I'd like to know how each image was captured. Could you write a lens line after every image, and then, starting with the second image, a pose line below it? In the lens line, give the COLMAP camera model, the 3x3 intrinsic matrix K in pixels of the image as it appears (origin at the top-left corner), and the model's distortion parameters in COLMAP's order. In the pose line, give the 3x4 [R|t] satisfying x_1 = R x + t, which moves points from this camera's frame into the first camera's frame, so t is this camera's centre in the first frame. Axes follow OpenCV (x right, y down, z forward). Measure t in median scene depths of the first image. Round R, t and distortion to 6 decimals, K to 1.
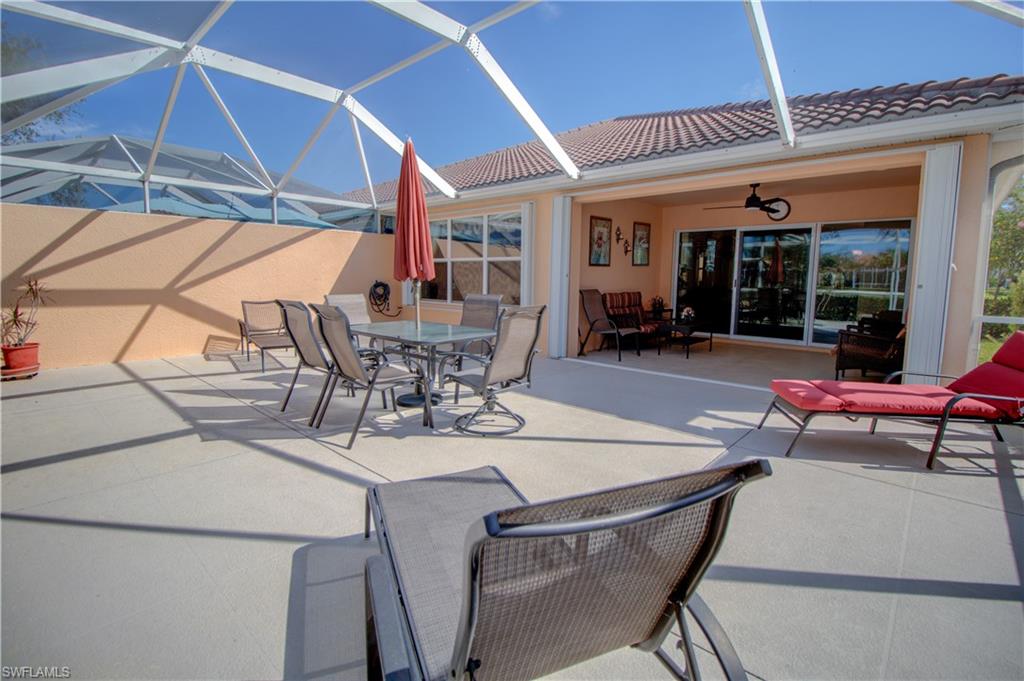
lens RADIAL K [[471.8, 0, 508.4], [0, 471.8, 327.0], [0, 0, 1]] dist [-0.001044, -0.013888]
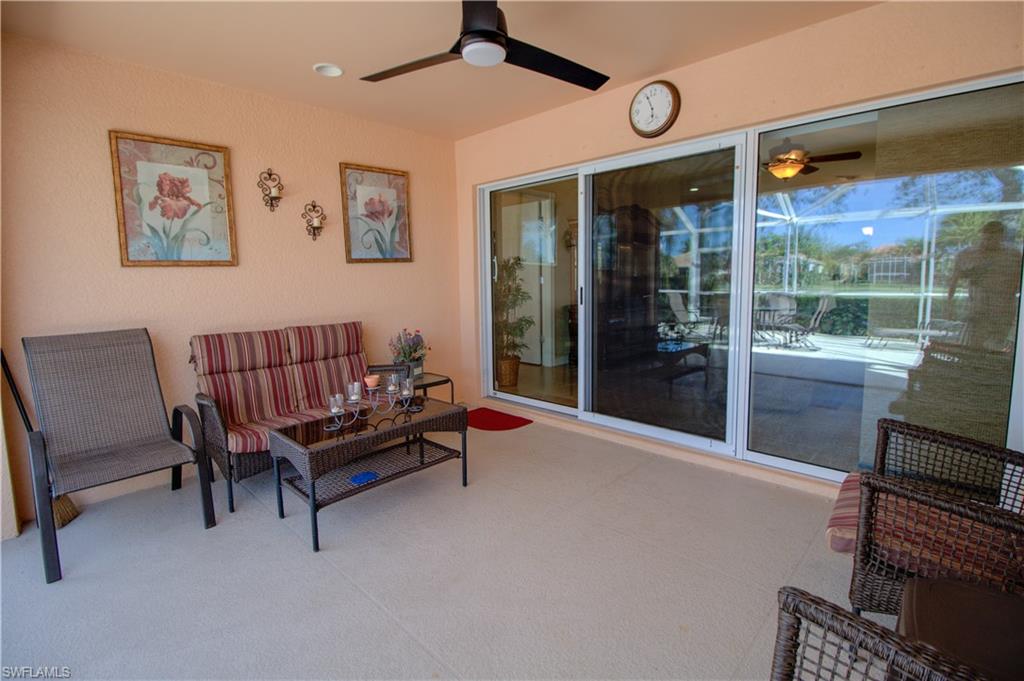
lens RADIAL K [[471.8, 0, 508.4], [0, 471.8, 327.0], [0, 0, 1]] dist [-0.001044, -0.013888]
pose [[0.999352, -0.025612, -0.025303, 0.441903], [0.025484, 0.999661, -0.005365, -0.066007], [0.025431, 0.004717, 0.999665, 0.584439]]
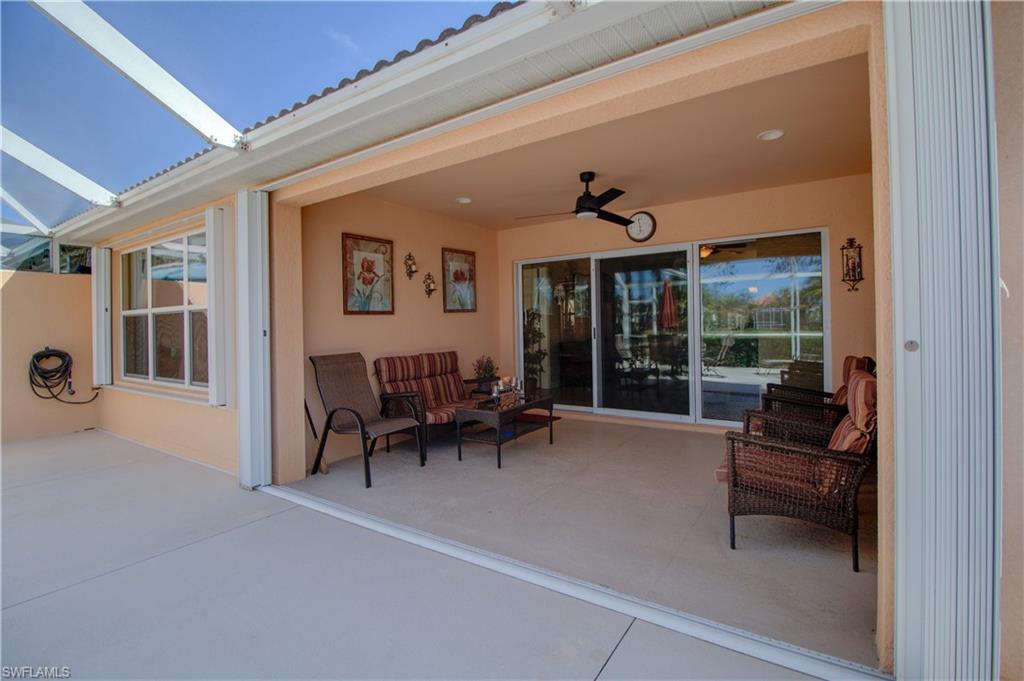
lens RADIAL K [[471.8, 0, 508.4], [0, 471.8, 327.0], [0, 0, 1]] dist [-0.001044, -0.013888]
pose [[0.988334, -0.031925, 0.148919, 0.263210], [0.047231, 0.993825, -0.100403, -0.039790], [-0.144794, 0.106266, 0.983739, 0.347548]]
